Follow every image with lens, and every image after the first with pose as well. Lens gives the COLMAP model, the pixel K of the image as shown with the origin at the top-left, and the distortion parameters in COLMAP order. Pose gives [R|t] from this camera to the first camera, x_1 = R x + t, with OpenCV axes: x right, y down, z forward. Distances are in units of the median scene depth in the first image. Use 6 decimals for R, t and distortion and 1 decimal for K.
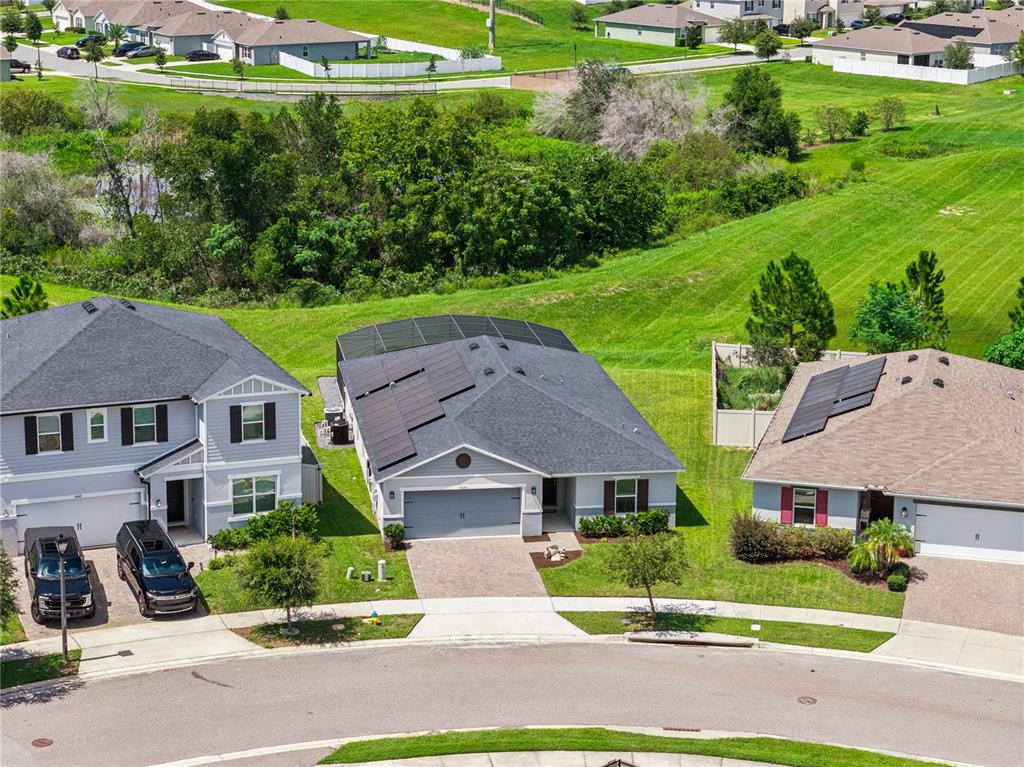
lens RADIAL K [[2005.6, 0, 512.0], [0, 2005.6, 383.5], [0, 0, 1]] dist [-0.012205, 0.194246]
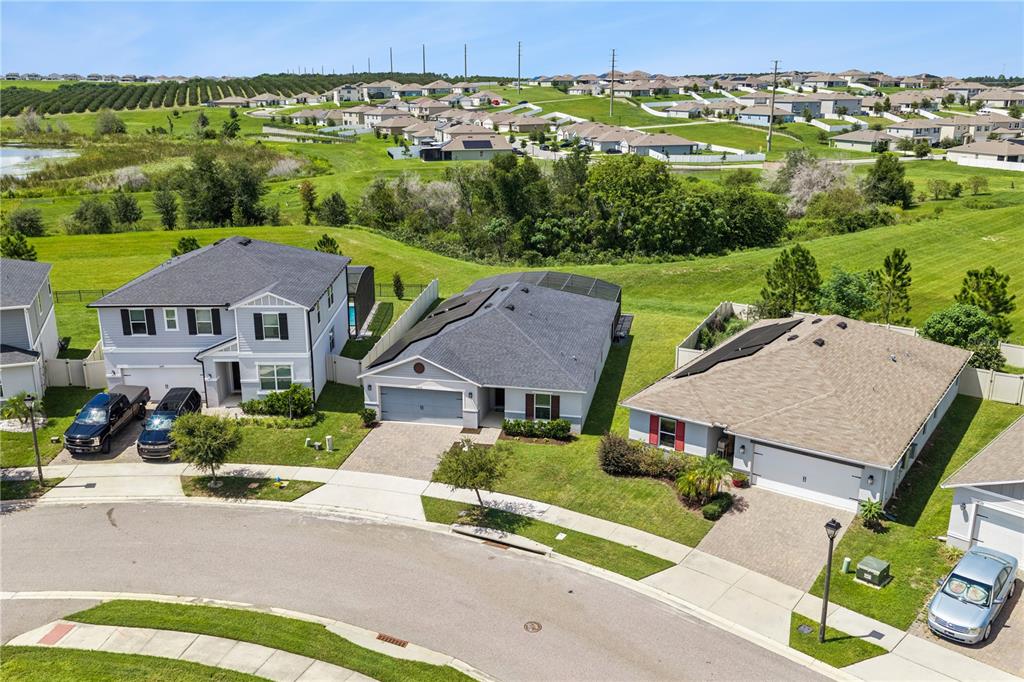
lens RADIAL K [[871.4, 0, 512.0], [0, 871.4, 341.0], [0, 0, 1]] dist [0.006326, -0.007980]
pose [[0.936453, 0.088686, -0.339398, 0.233548], [-0.078291, 0.995949, 0.044229, -0.010643], [0.341946, -0.014847, 0.939602, 0.469409]]
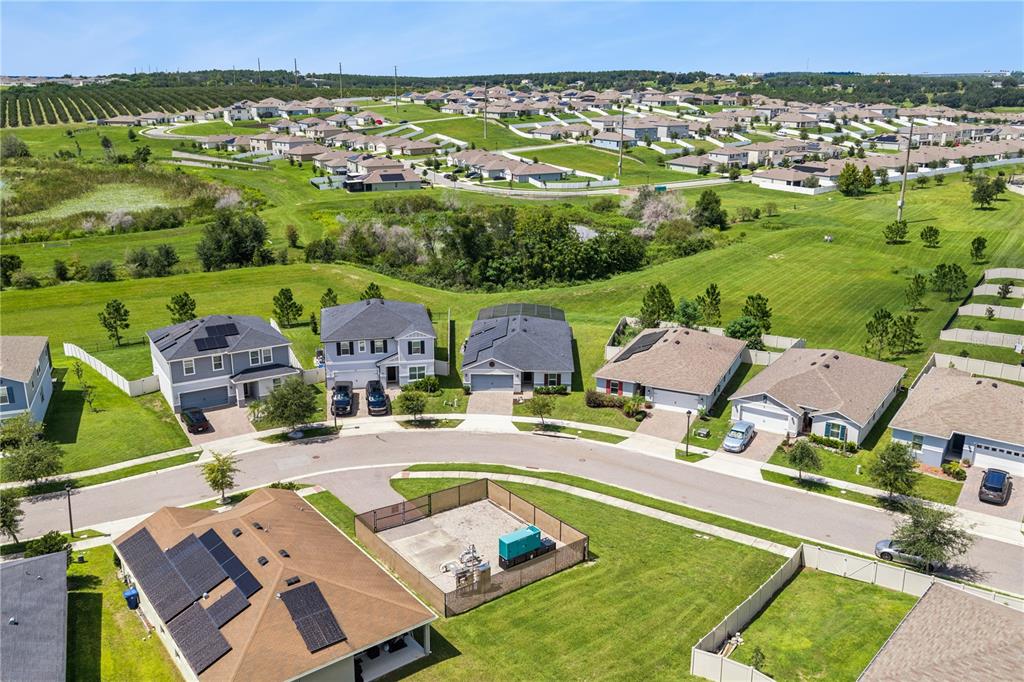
lens RADIAL K [[839.9, 0, 514.7], [0, 839.9, 353.1], [0, 0, 1]] dist [0.004981, -0.008590]
pose [[0.983126, 0.047694, -0.176604, 0.212245], [-0.036495, 0.997144, 0.066128, -0.055164], [0.179254, -0.058567, 0.982058, -0.137125]]
